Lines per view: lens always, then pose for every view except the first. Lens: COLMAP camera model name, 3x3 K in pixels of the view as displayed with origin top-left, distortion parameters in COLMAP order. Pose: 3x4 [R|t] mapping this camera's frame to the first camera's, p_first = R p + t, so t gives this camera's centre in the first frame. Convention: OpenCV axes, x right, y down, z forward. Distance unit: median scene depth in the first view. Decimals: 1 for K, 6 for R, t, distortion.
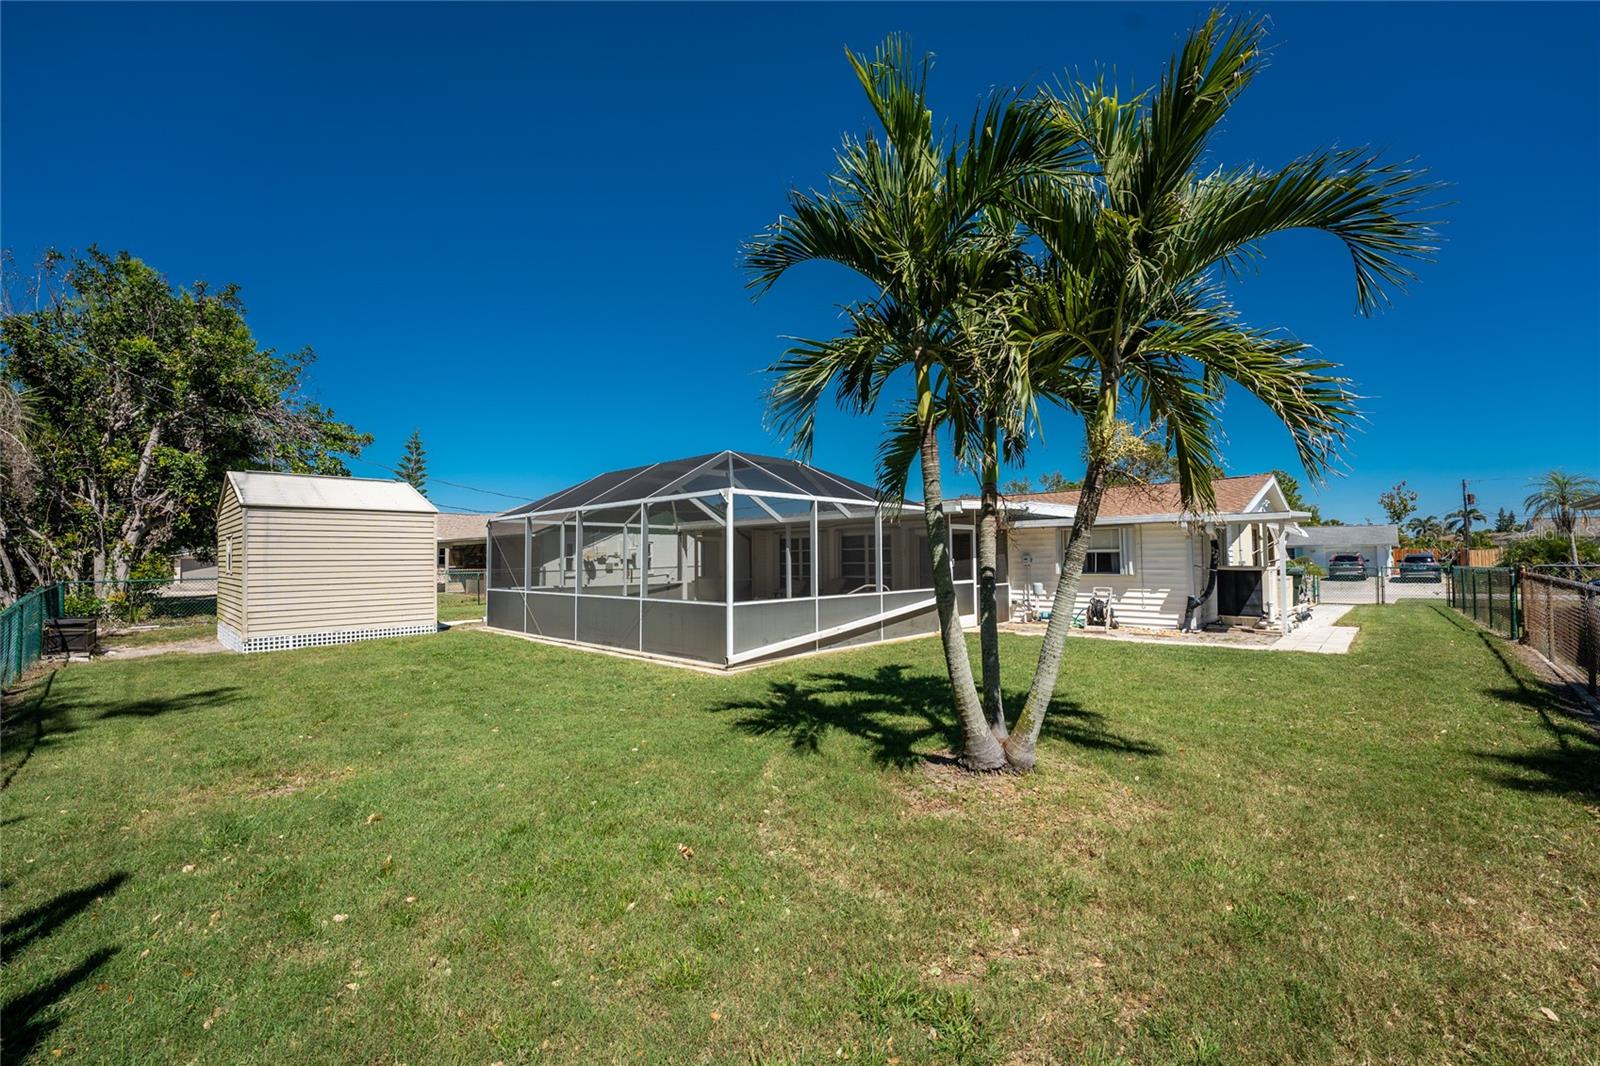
lens RADIAL K [[664.6, 0, 800.0], [0, 664.6, 533.0], [0, 0, 1]] dist [-0.019077, 0.000072]
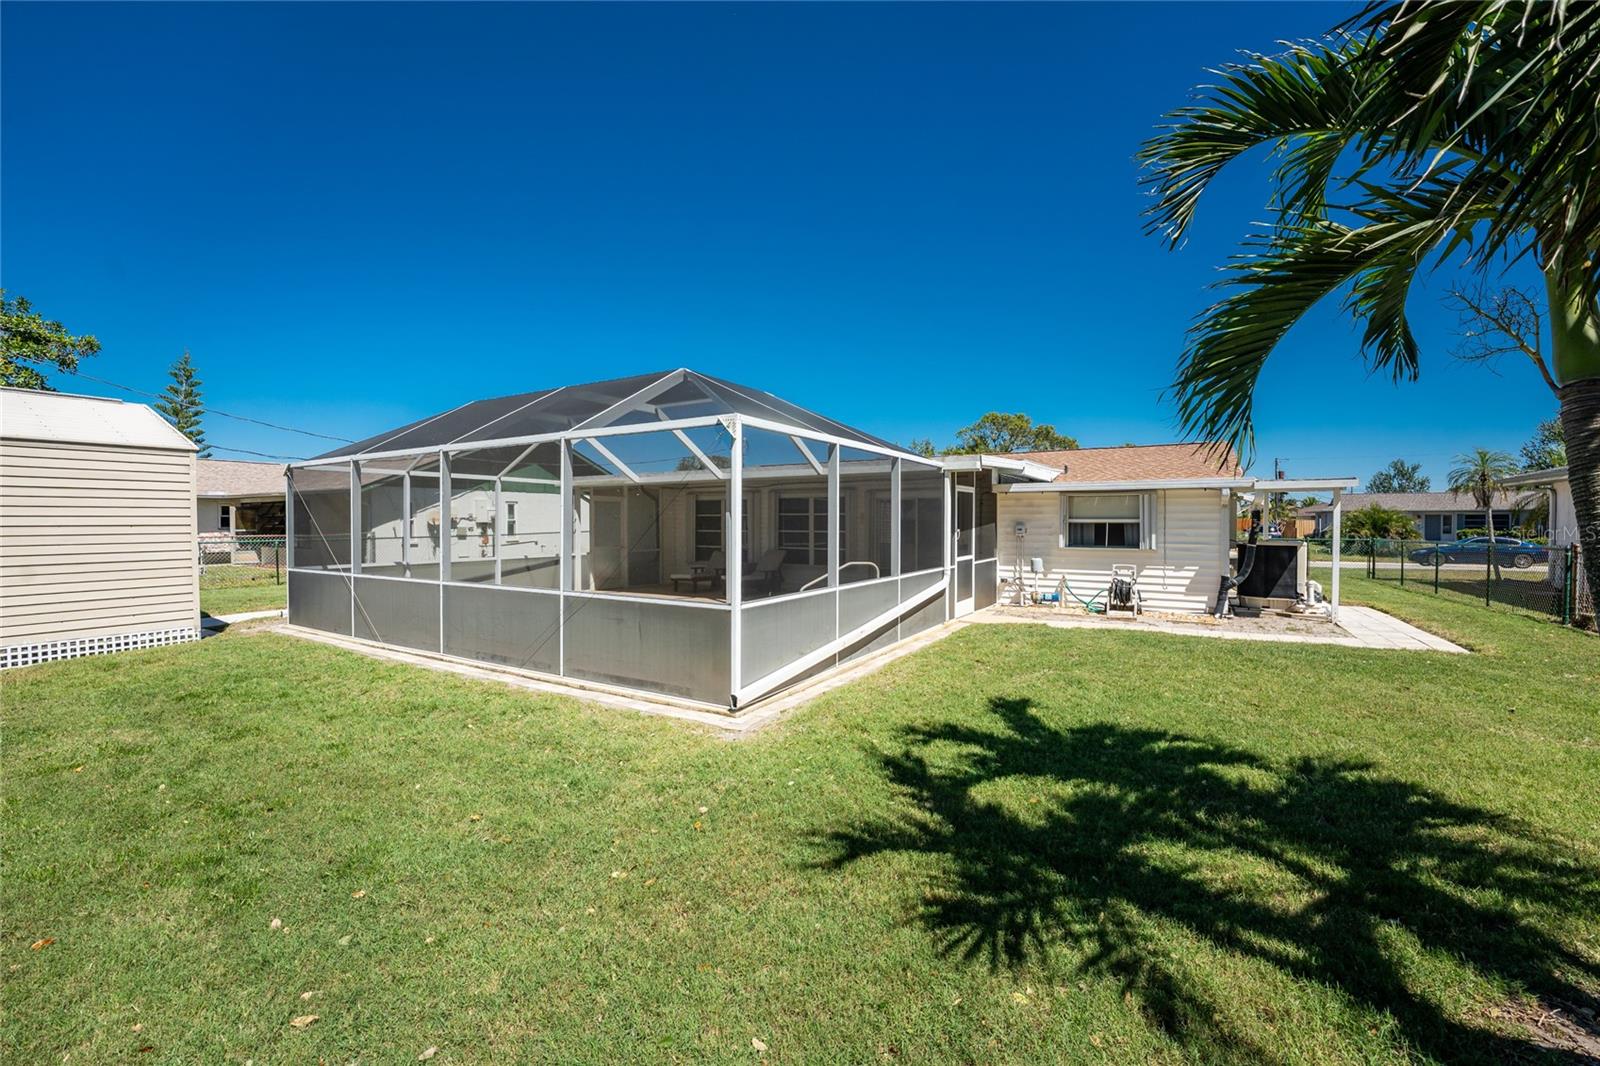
lens RADIAL K [[664.6, 0, 800.0], [0, 664.6, 533.0], [0, 0, 1]] dist [-0.019077, 0.000072]
pose [[0.976922, 0.005321, 0.213531, -0.121995], [-0.017185, 0.998407, 0.053746, 0.004284], [-0.212905, -0.056175, 0.975457, 0.273385]]
